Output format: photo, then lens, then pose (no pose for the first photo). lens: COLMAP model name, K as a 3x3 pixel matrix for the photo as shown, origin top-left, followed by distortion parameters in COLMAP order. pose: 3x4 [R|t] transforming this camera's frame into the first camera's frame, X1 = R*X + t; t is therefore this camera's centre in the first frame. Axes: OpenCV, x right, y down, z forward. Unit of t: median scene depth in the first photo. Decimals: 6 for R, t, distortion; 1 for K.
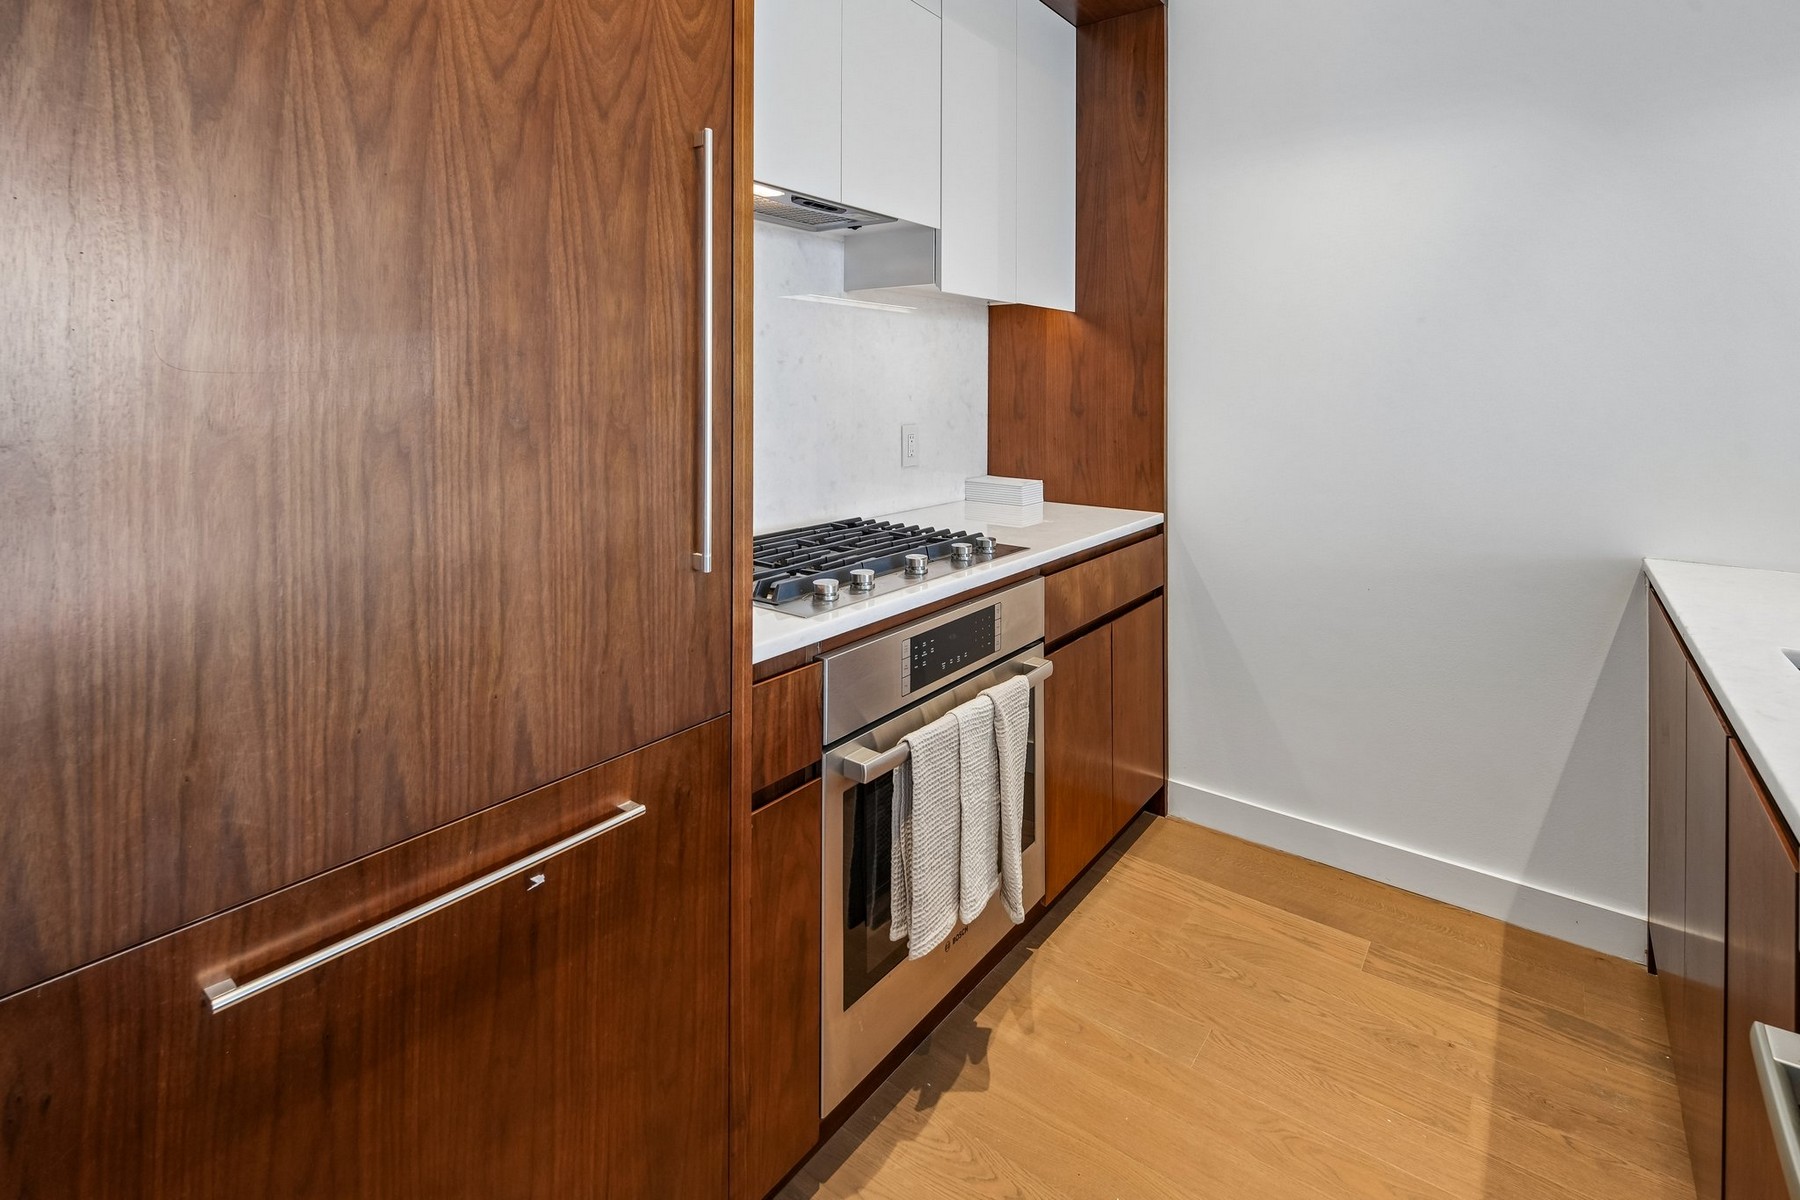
lens RADIAL K [[850.9, 0, 904.3], [0, 850.9, 380.2], [0, 0, 1]] dist [-0.001725, -0.005745]
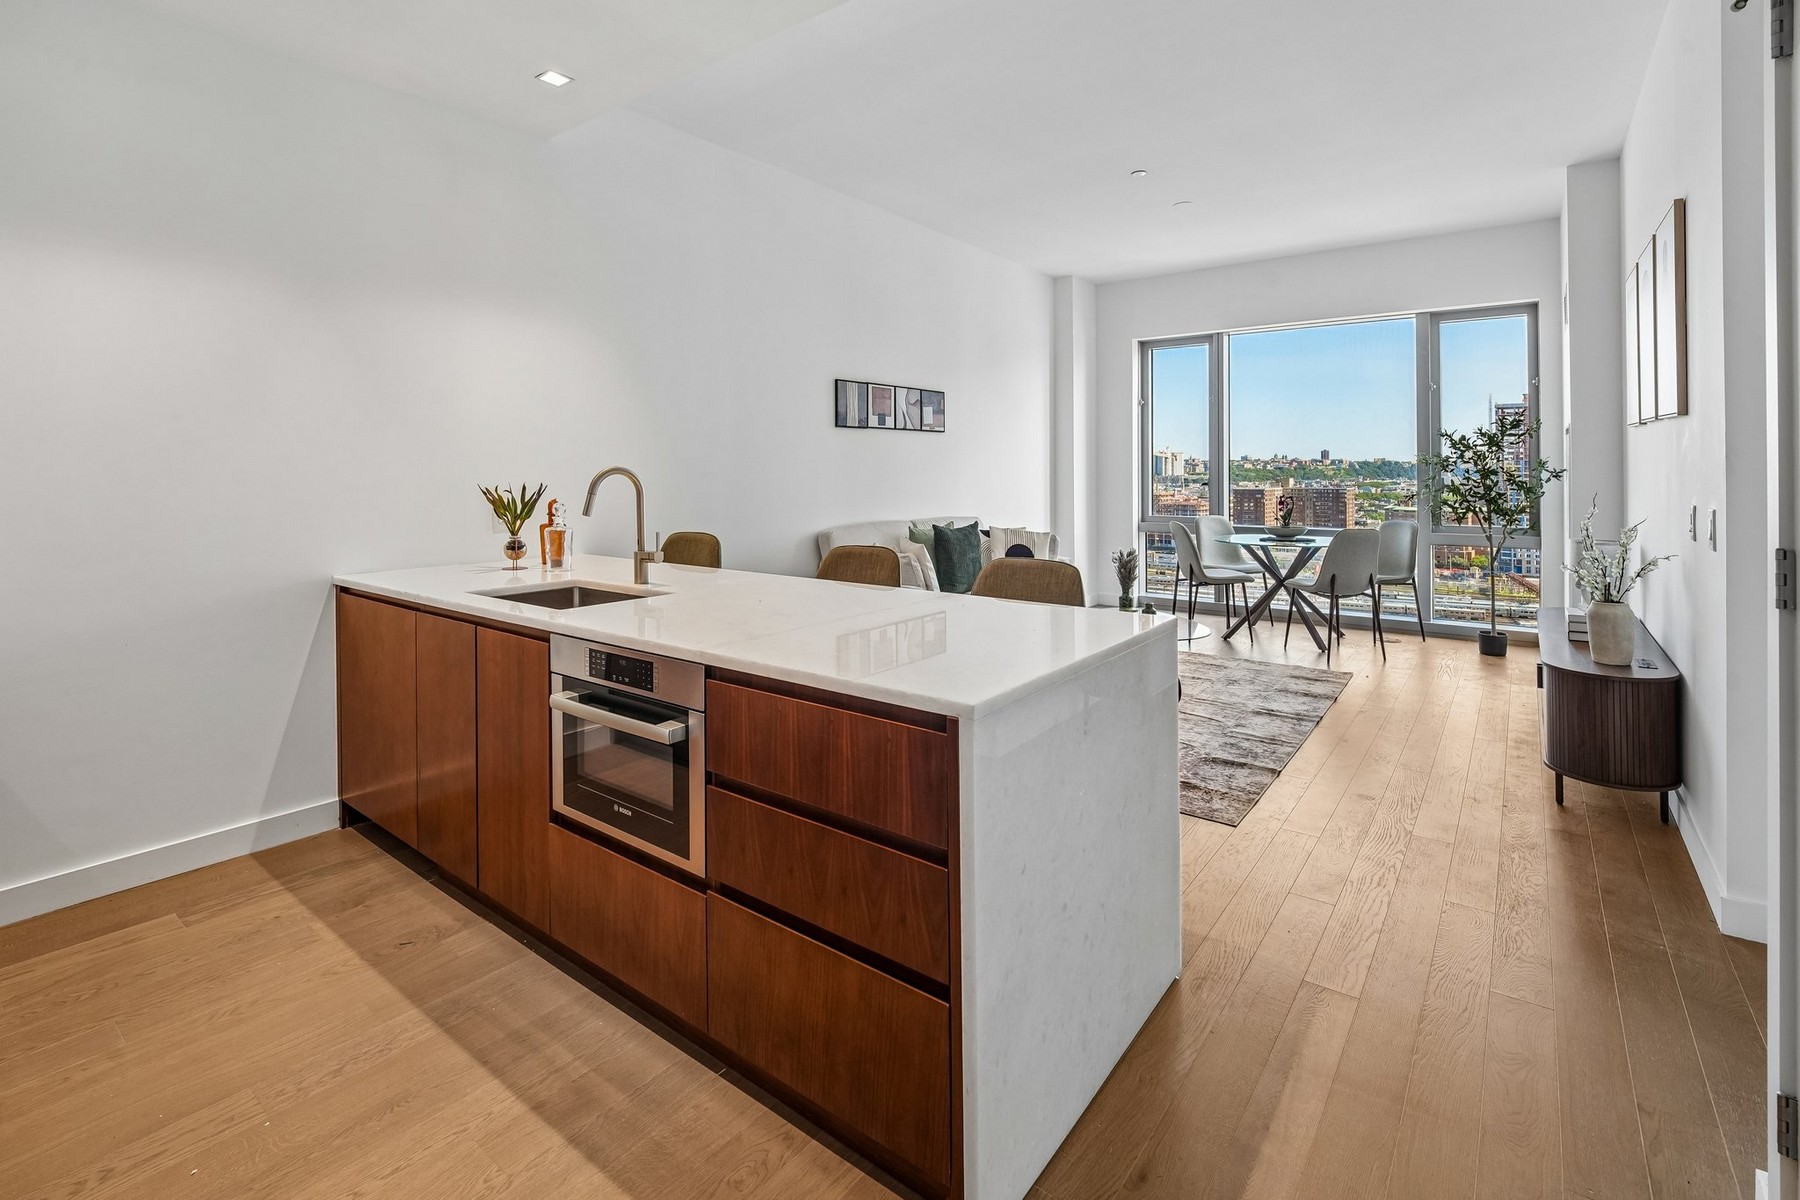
lens RADIAL K [[816.4, 0, 888.0], [0, 816.4, 467.1], [0, 0, 1]] dist [0.004073, -0.010993]
pose [[0.007151, -0.002465, 0.999971, -1.075678], [-0.003890, 0.999989, 0.002493, -0.004756], [-0.999967, -0.003908, 0.007141, -0.100252]]
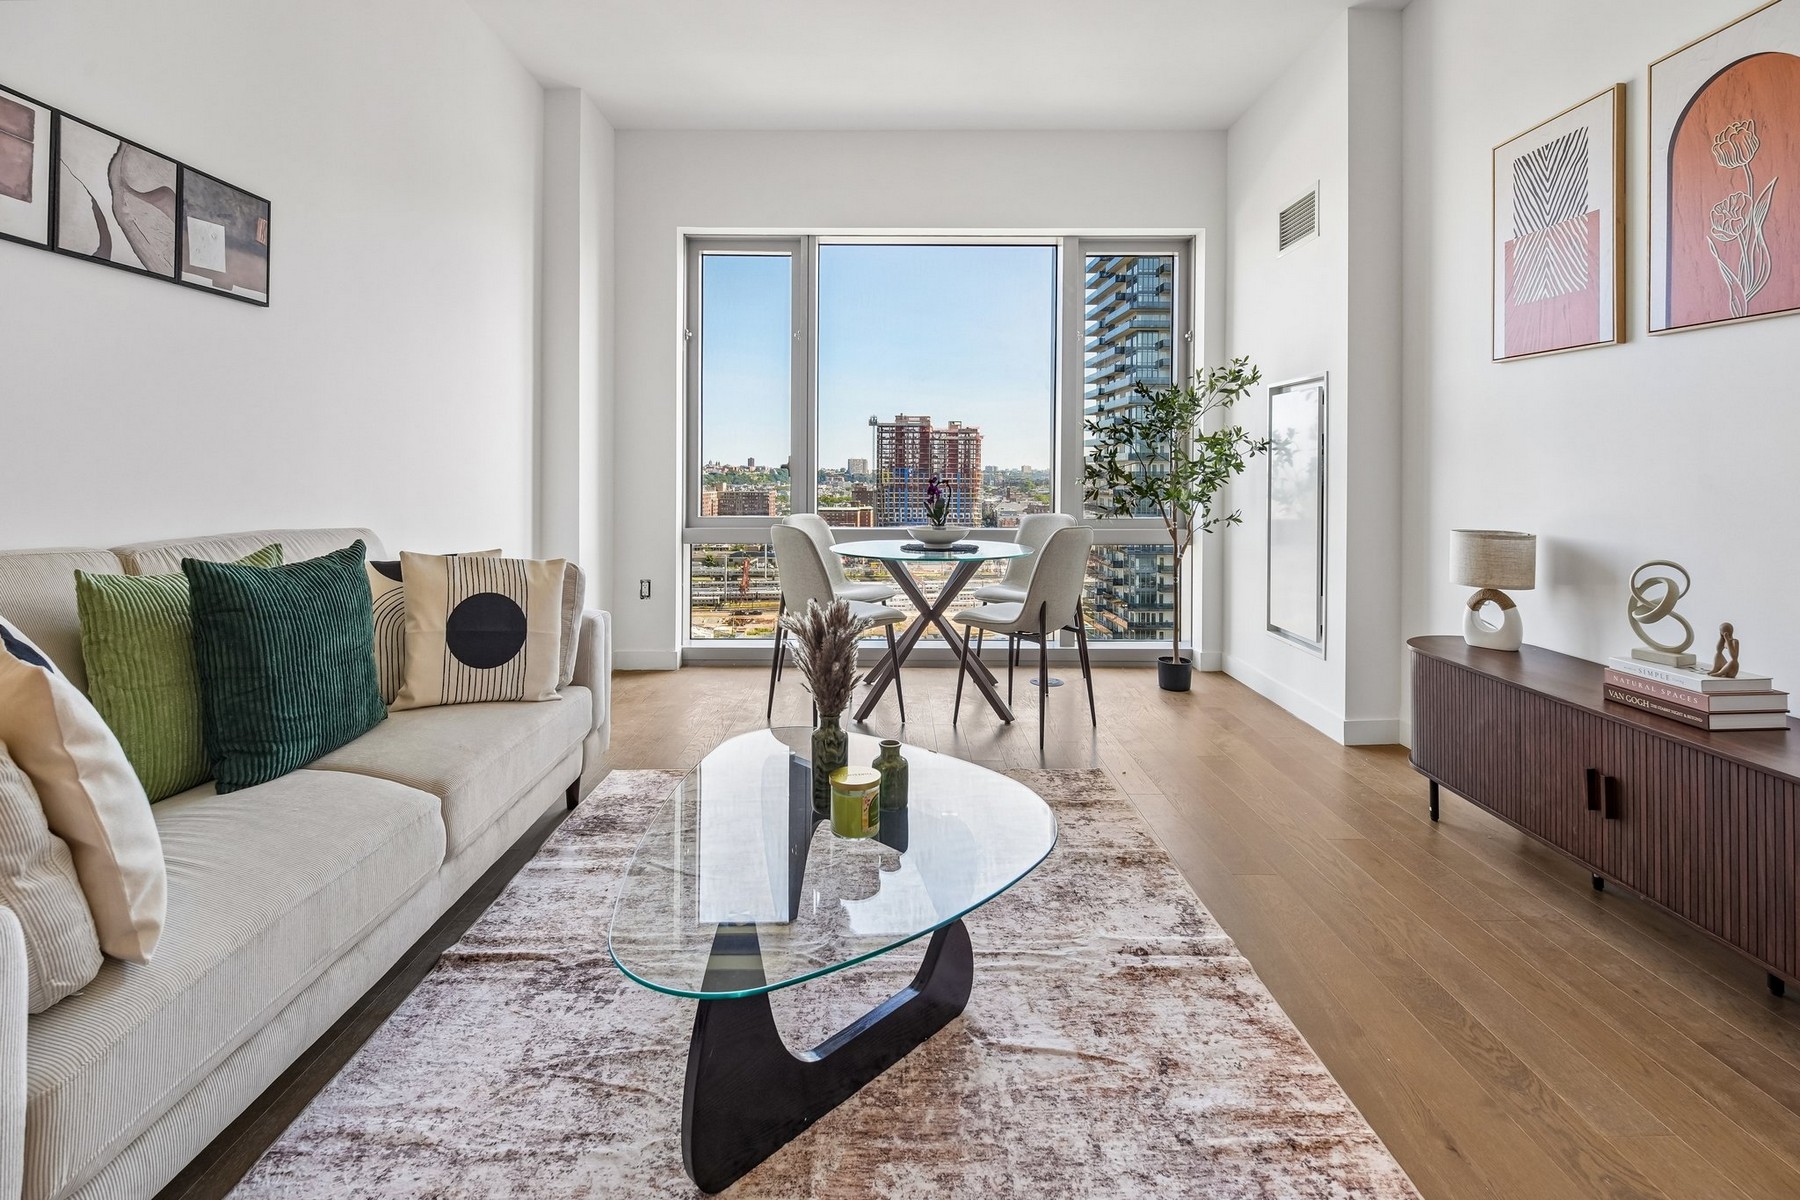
lens RADIAL K [[816.4, 0, 888.0], [0, 816.4, 467.1], [0, 0, 1]] dist [0.004073, -0.010993]
pose [[-0.606625, -0.000637, 0.794988, 1.725674], [-0.012893, 0.999876, -0.009037, 0.172653], [-0.794884, -0.015732, -0.606558, -0.432045]]
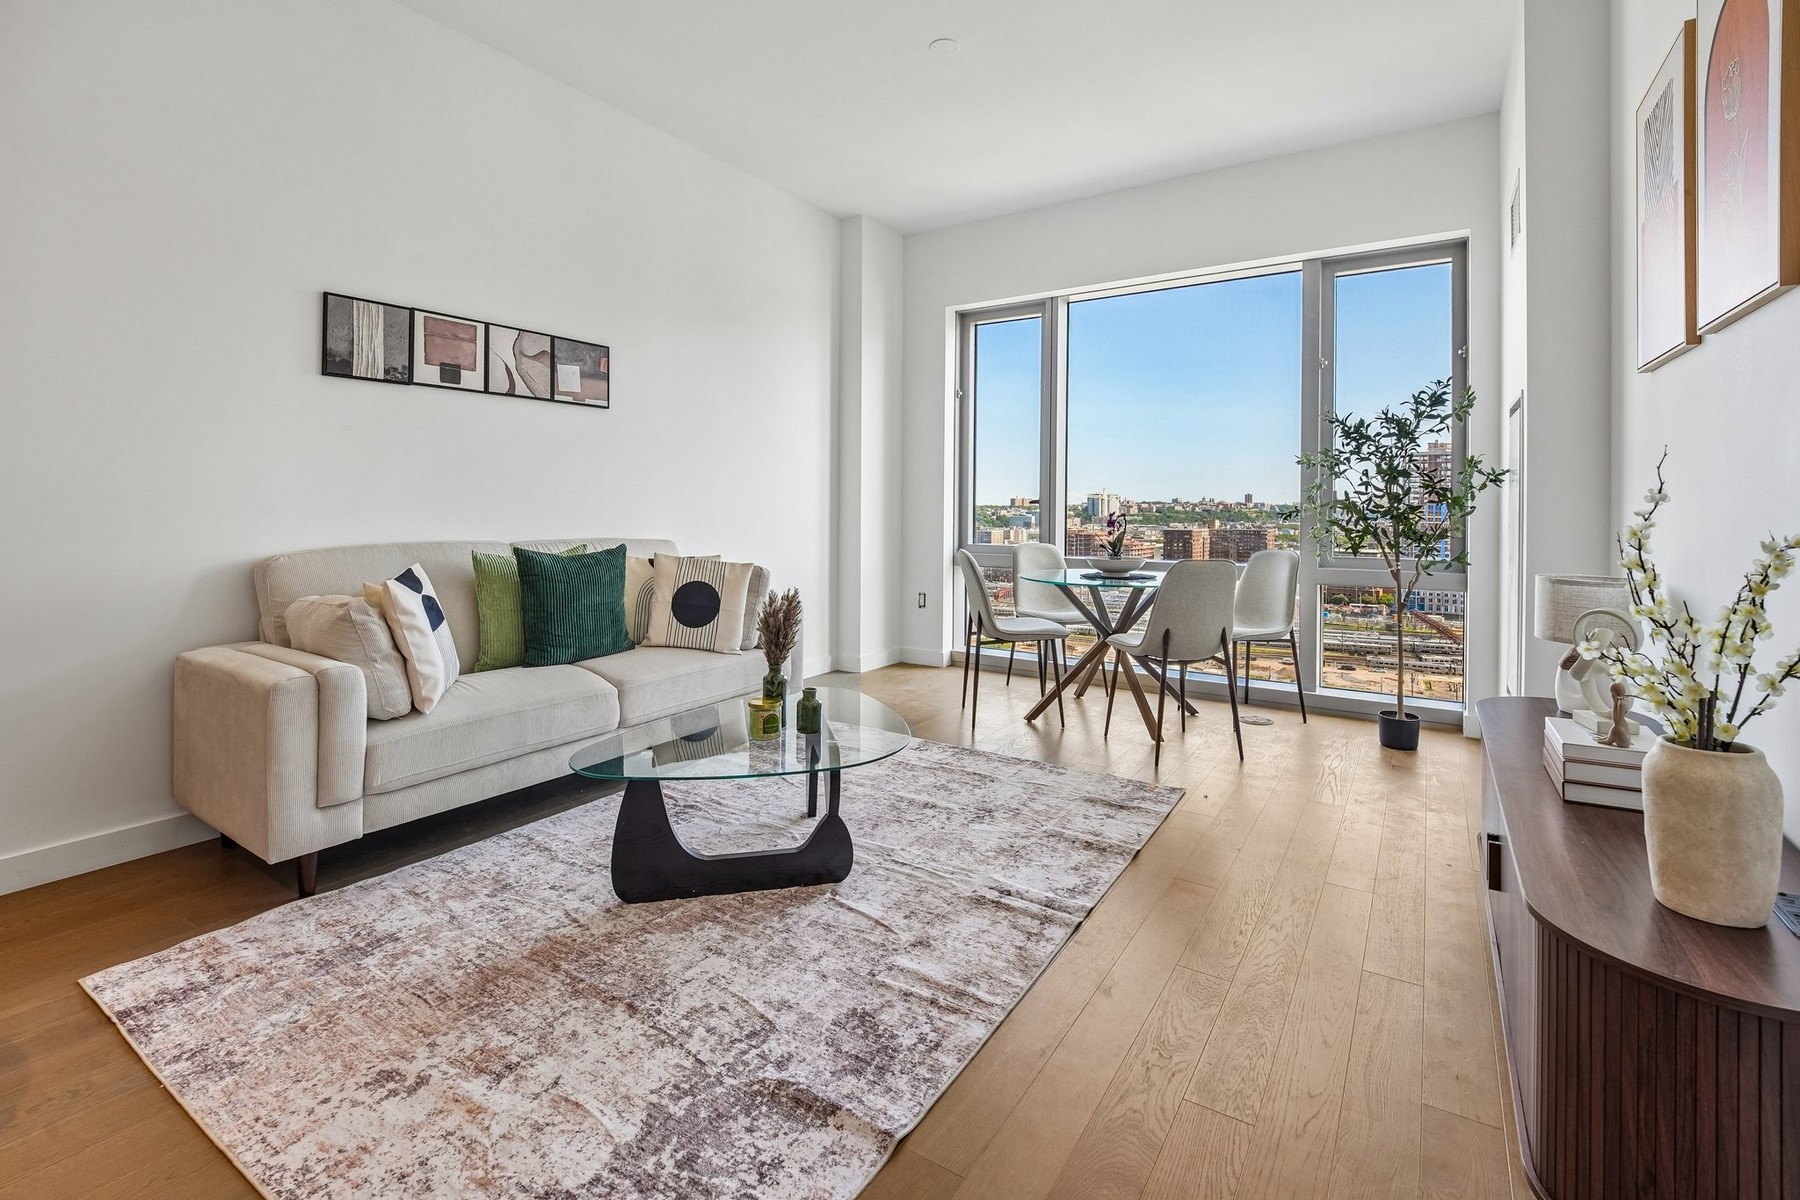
lens RADIAL K [[799.8, 0, 903.7], [0, 799.8, 510.3], [0, 0, 1]] dist [-0.000156, -0.009234]
pose [[-0.076108, -0.008724, 0.997061, 0.762917], [-0.016873, 0.999830, 0.007461, 0.165979], [-0.996957, -0.016256, -0.076242, -1.430917]]
